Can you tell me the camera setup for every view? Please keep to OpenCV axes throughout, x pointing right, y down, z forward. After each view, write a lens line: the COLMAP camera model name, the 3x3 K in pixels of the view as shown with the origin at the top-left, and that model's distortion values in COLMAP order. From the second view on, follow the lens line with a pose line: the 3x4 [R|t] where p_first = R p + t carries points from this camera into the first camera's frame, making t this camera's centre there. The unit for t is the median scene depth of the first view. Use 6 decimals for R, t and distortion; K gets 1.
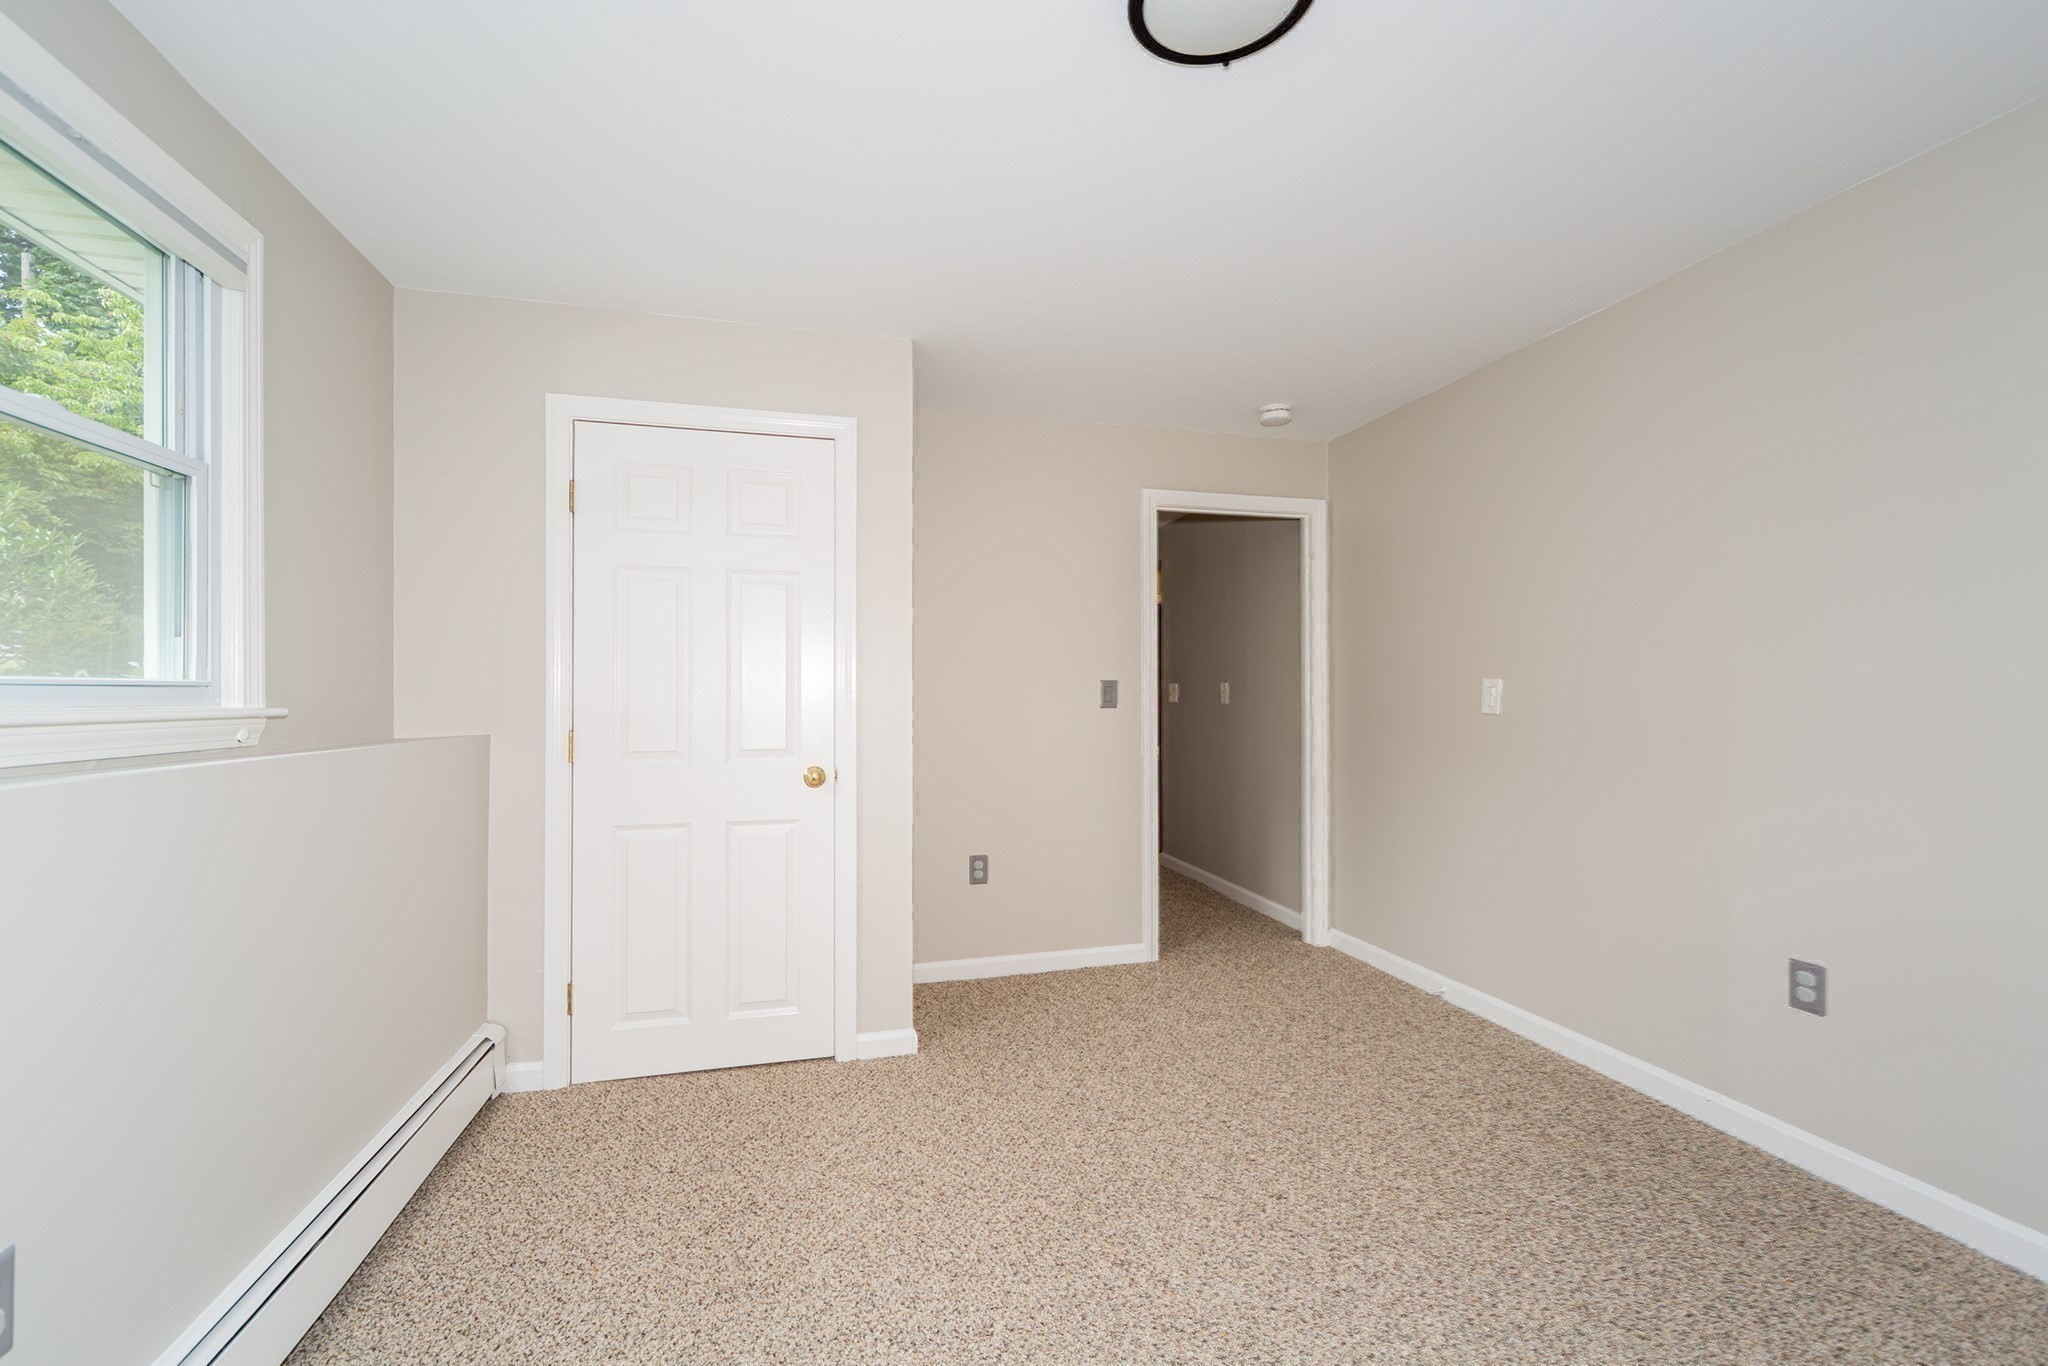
lens RADIAL K [[886.1, 0, 1024.6], [0, 886.1, 691.1], [0, 0, 1]] dist [0.001818, 0.000225]
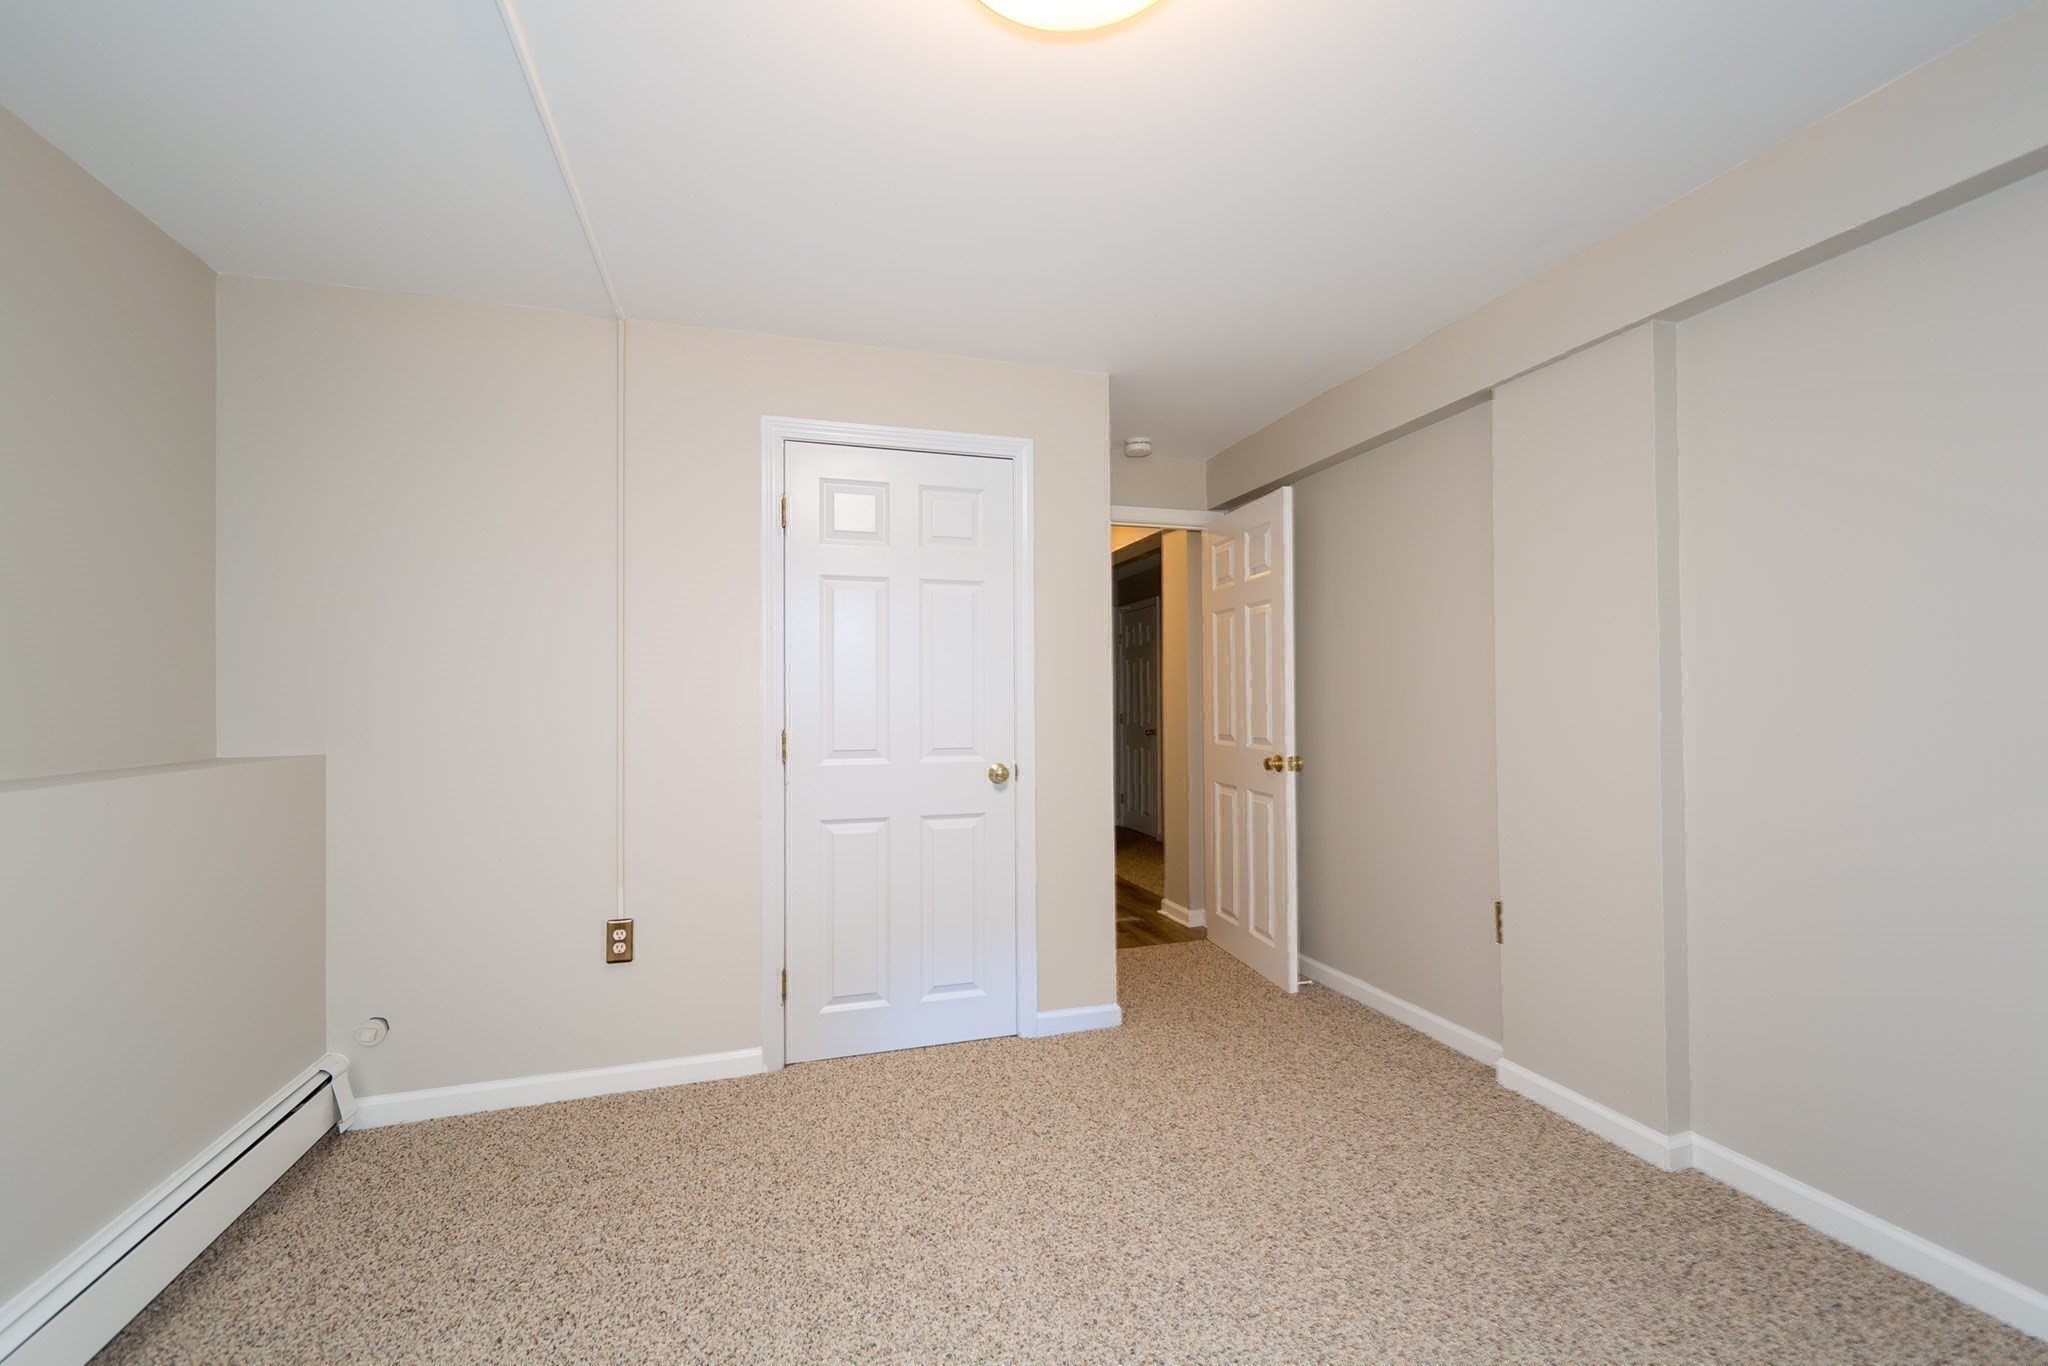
lens RADIAL K [[886.1, 0, 1027.3], [0, 886.1, 687.2], [0, 0, 1]] dist [0.001818, 0.000225]
pose [[0.998520, -0.003455, 0.054267, -0.264371], [0.003809, 0.999972, -0.006411, -0.000116], [-0.054243, 0.006608, 0.998506, -0.072546]]
